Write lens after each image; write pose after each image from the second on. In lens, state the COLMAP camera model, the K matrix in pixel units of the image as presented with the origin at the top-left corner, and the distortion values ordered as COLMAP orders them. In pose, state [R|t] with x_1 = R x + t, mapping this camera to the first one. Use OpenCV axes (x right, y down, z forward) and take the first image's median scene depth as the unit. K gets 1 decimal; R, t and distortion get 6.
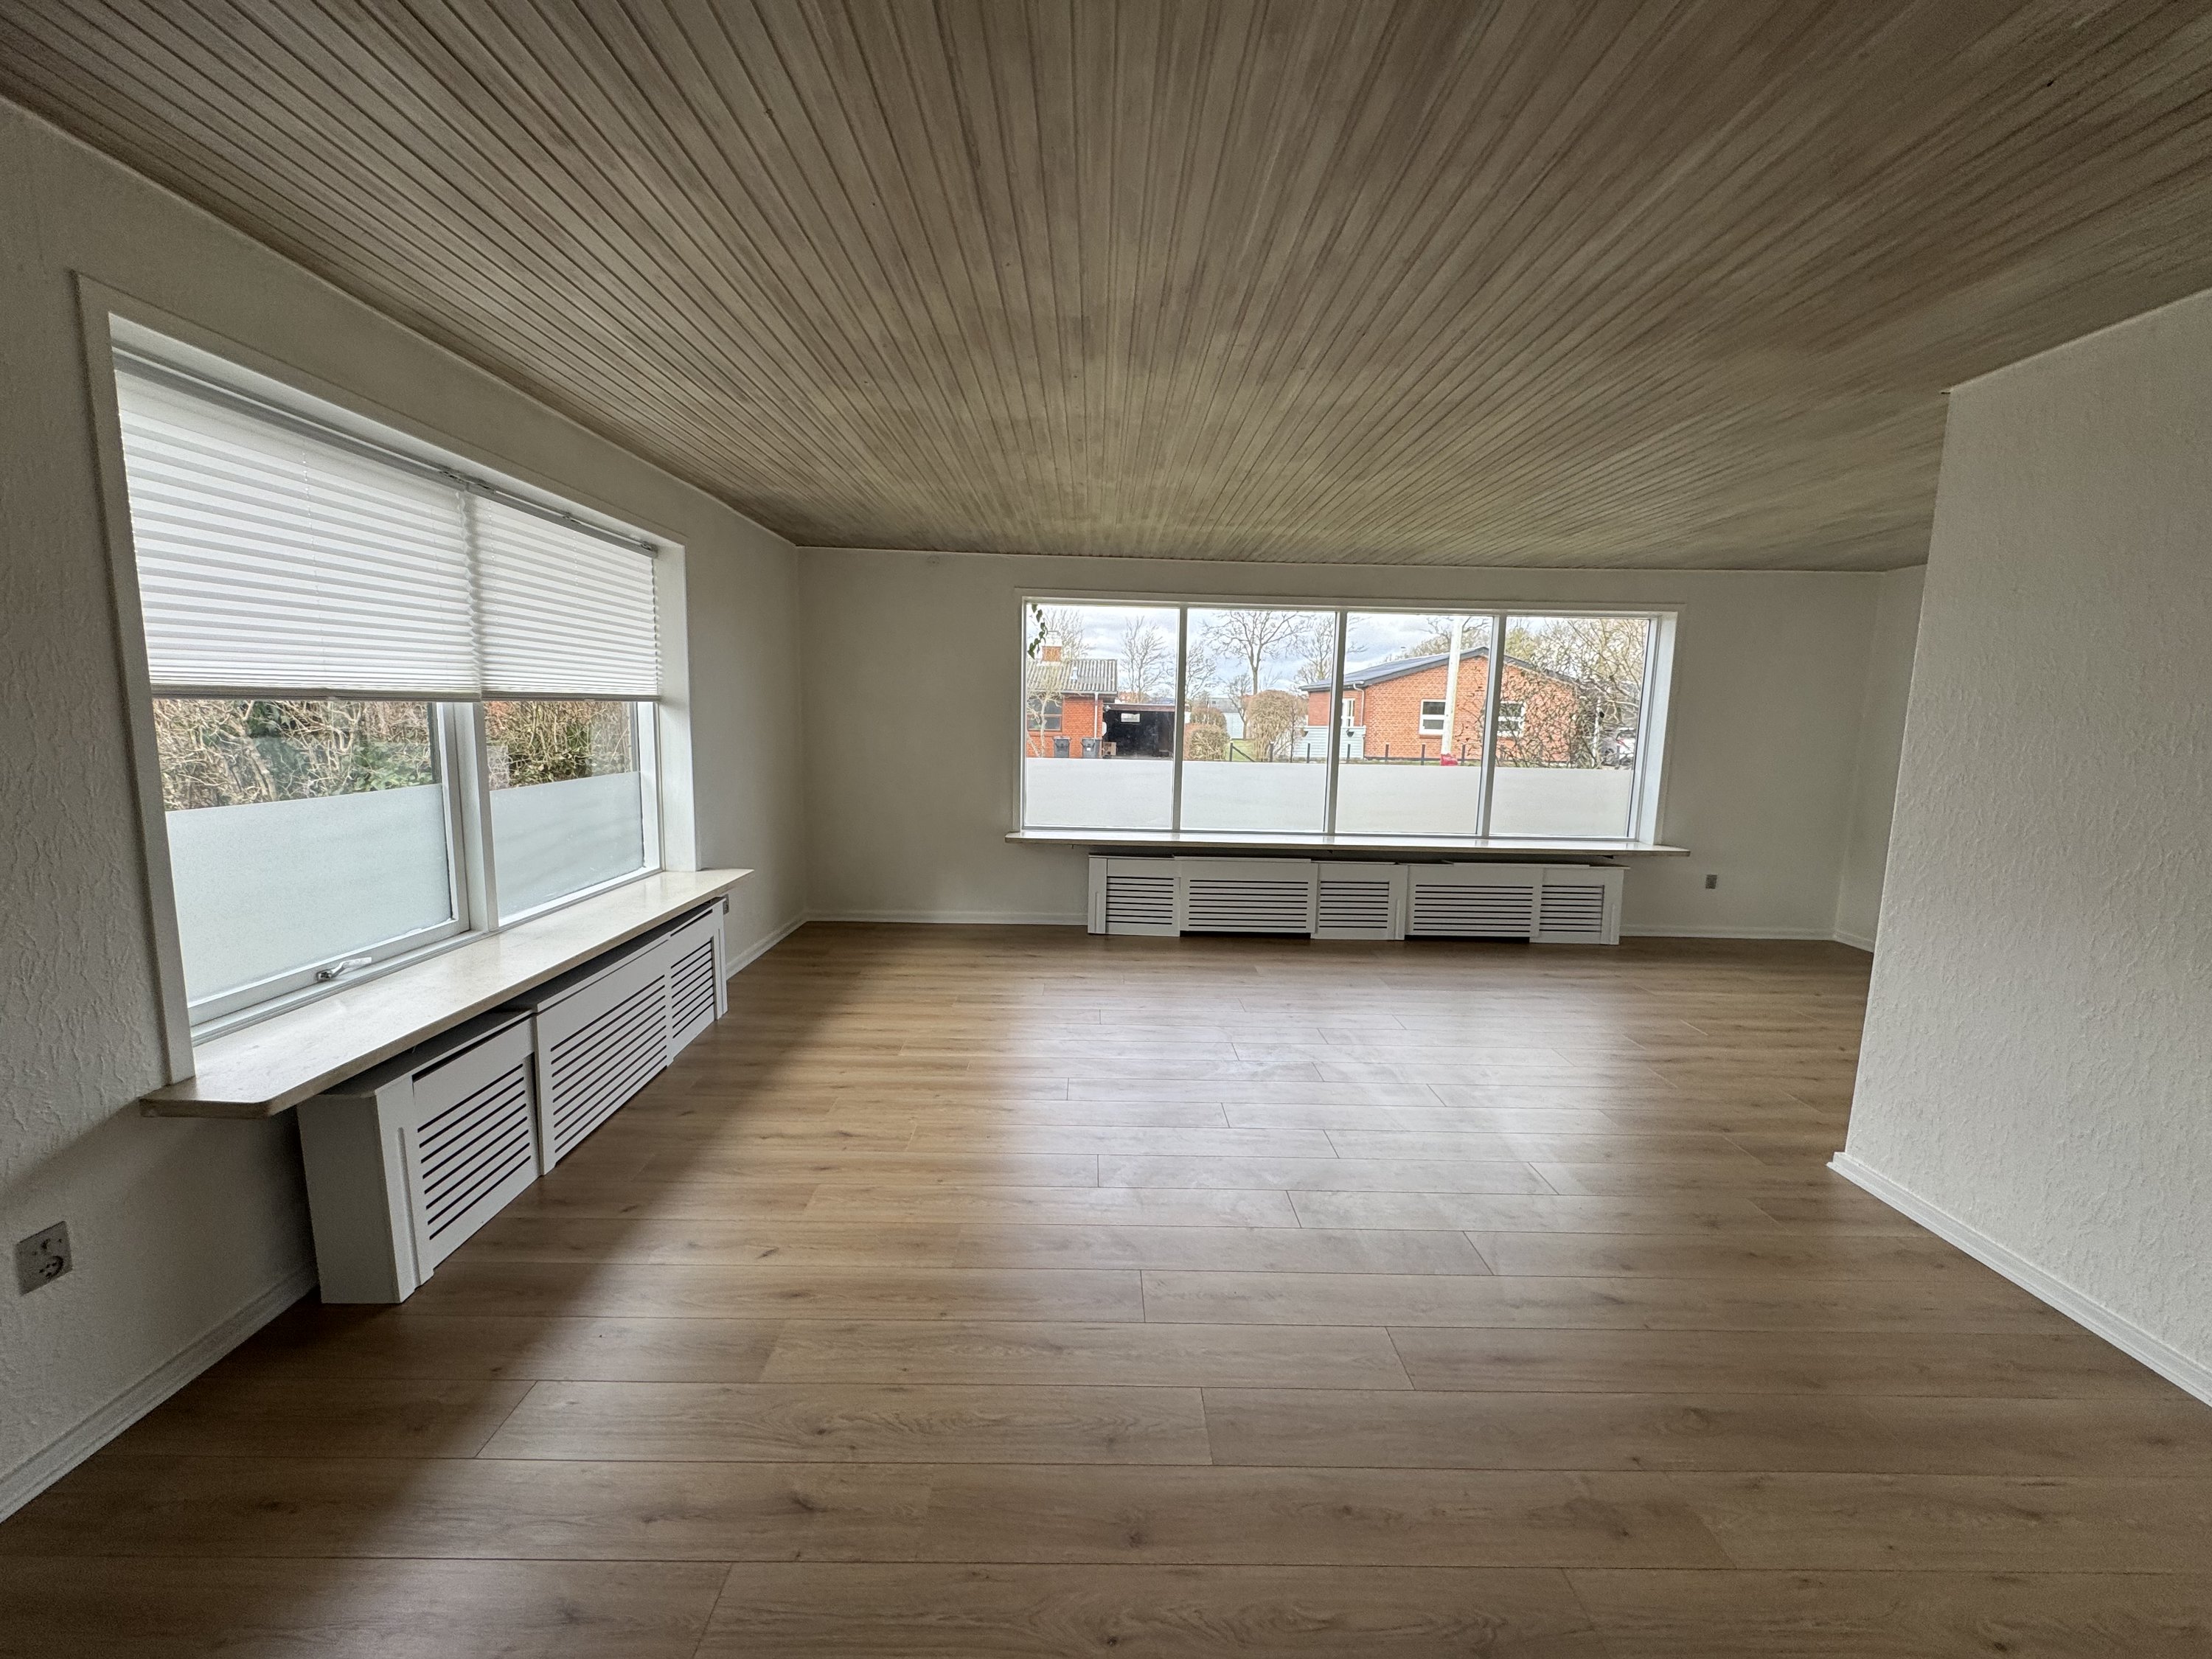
lens RADIAL K [[891.1, 0, 1106.0], [0, 891.1, 829.5], [0, 0, 1]] dist [0.000870, -0.000182]
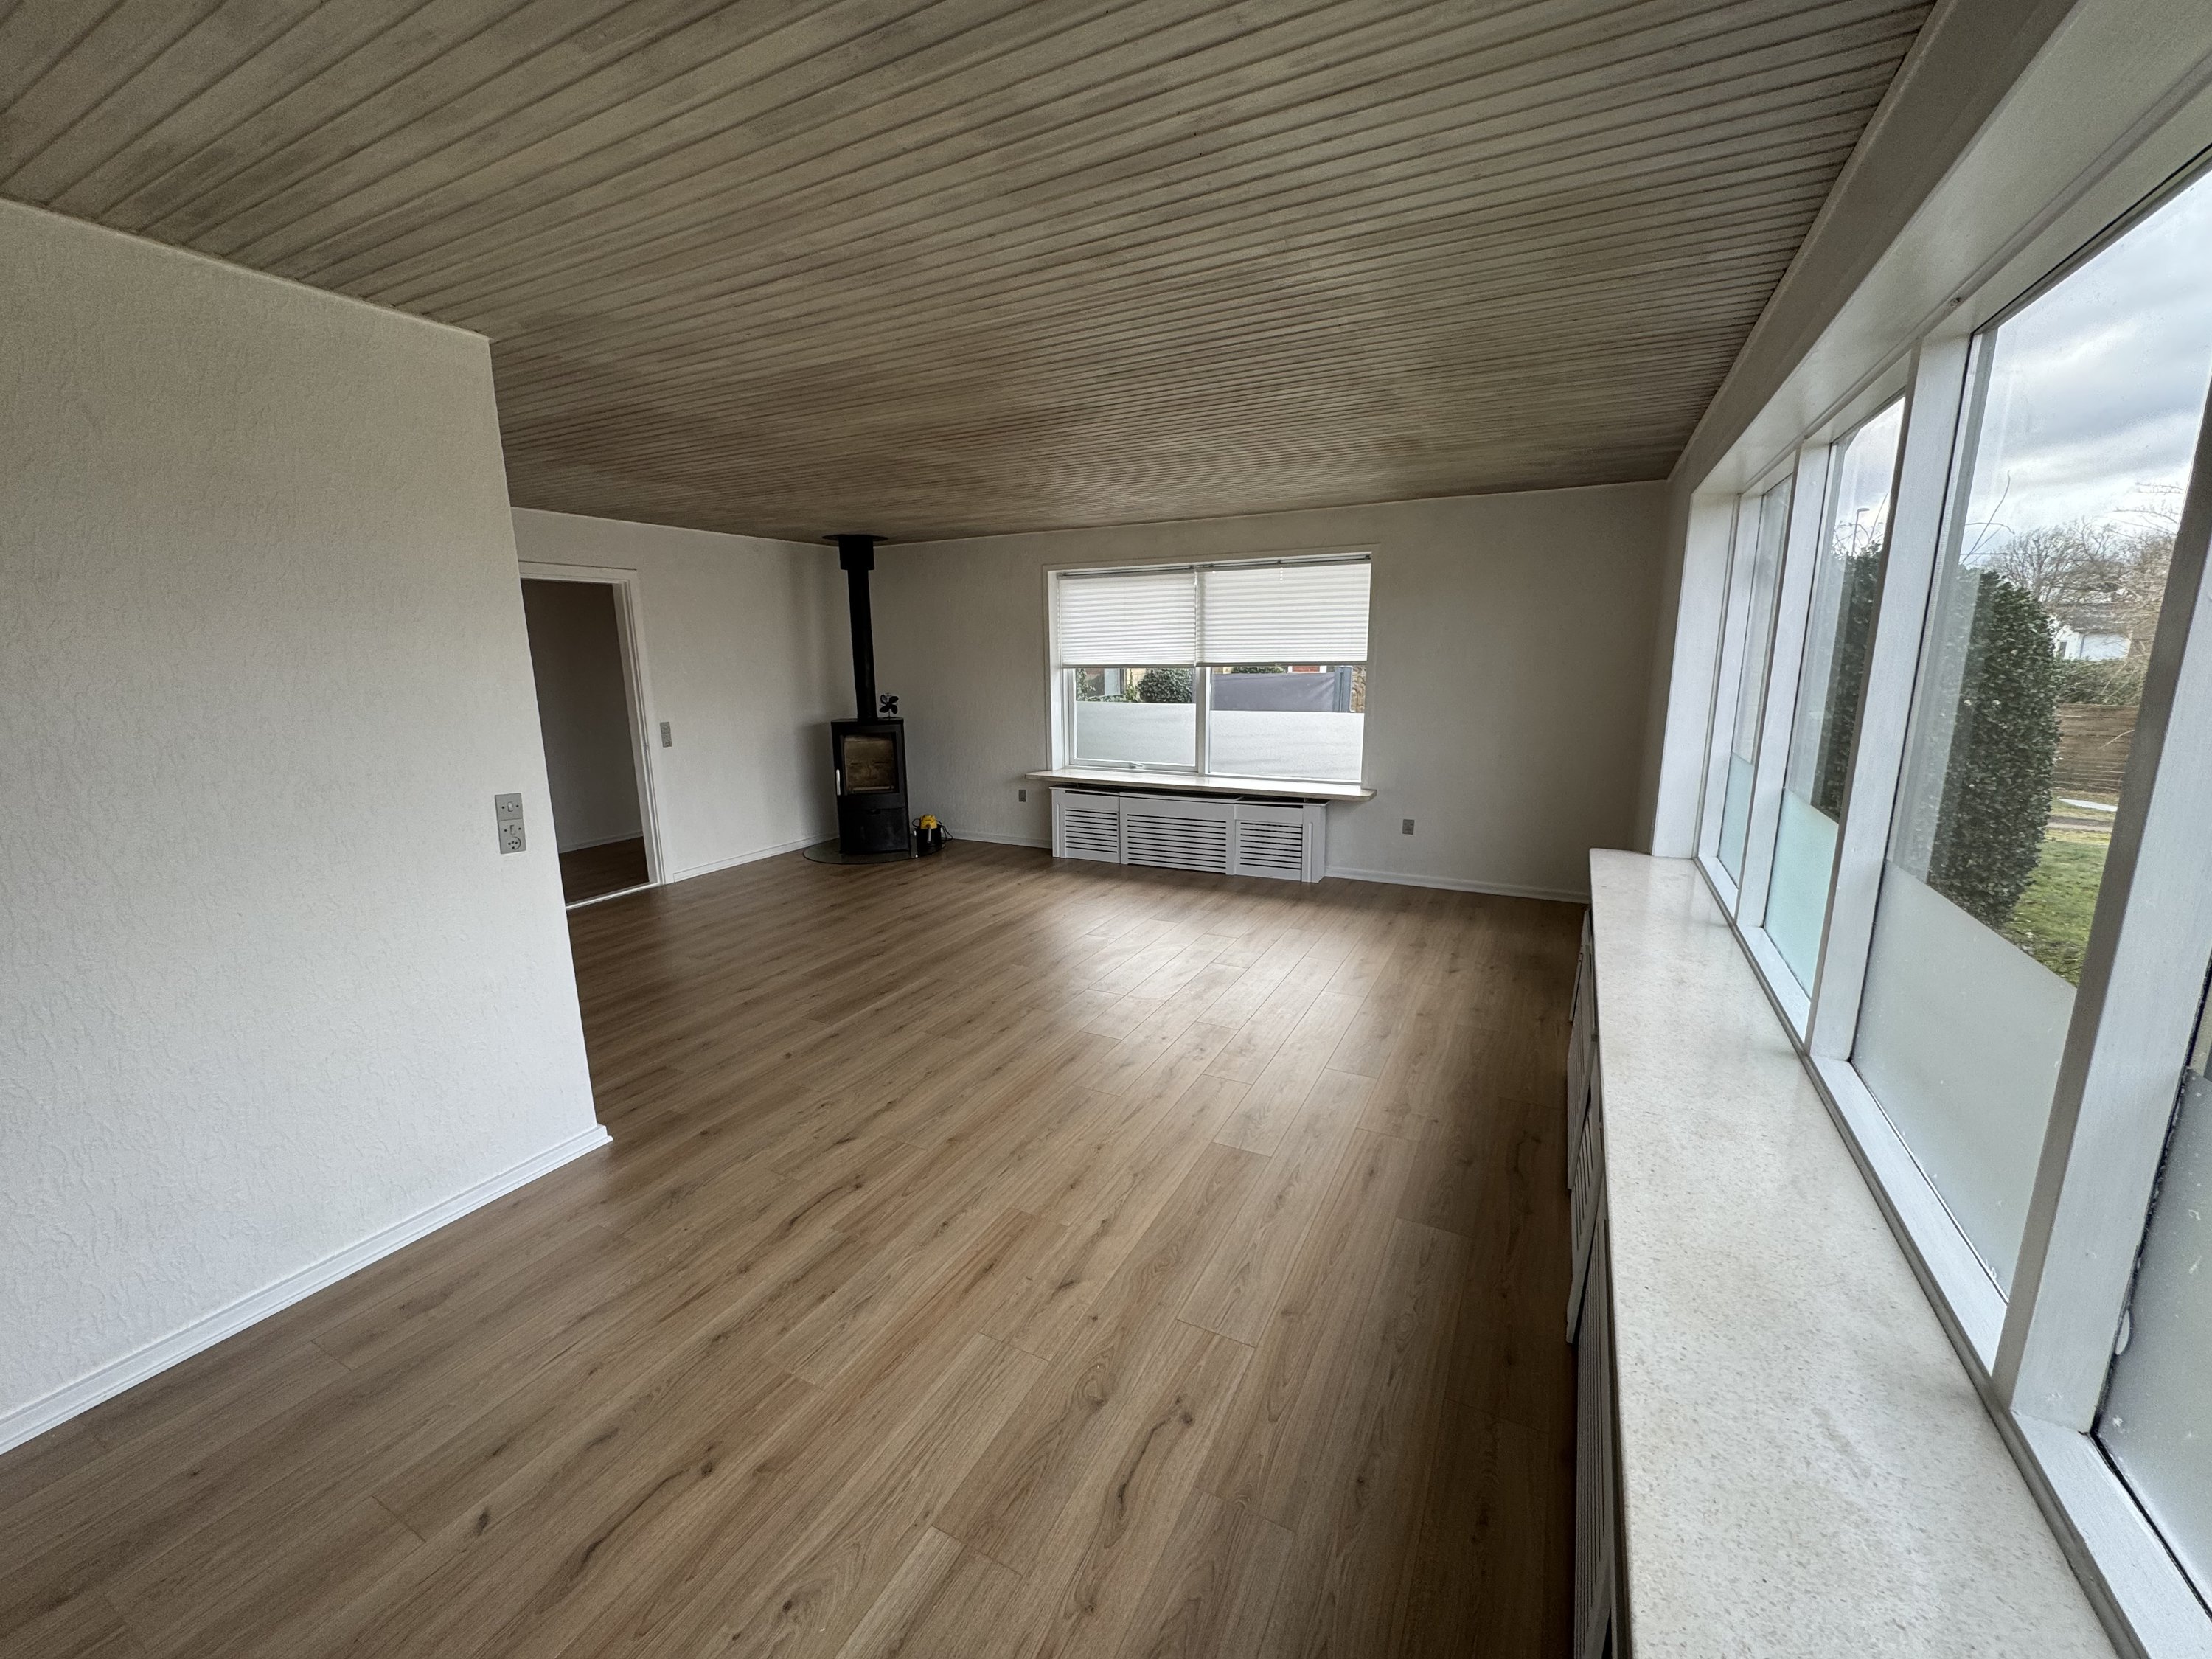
lens RADIAL K [[891.1, 0, 1106.0], [0, 891.1, 829.5], [0, 0, 1]] dist [0.000870, -0.000182]
pose [[-0.484497, 0.156500, -0.860680, 1.145737], [-0.115367, 0.963843, 0.240201, -0.220112], [0.867152, 0.215671, -0.448924, 1.578023]]
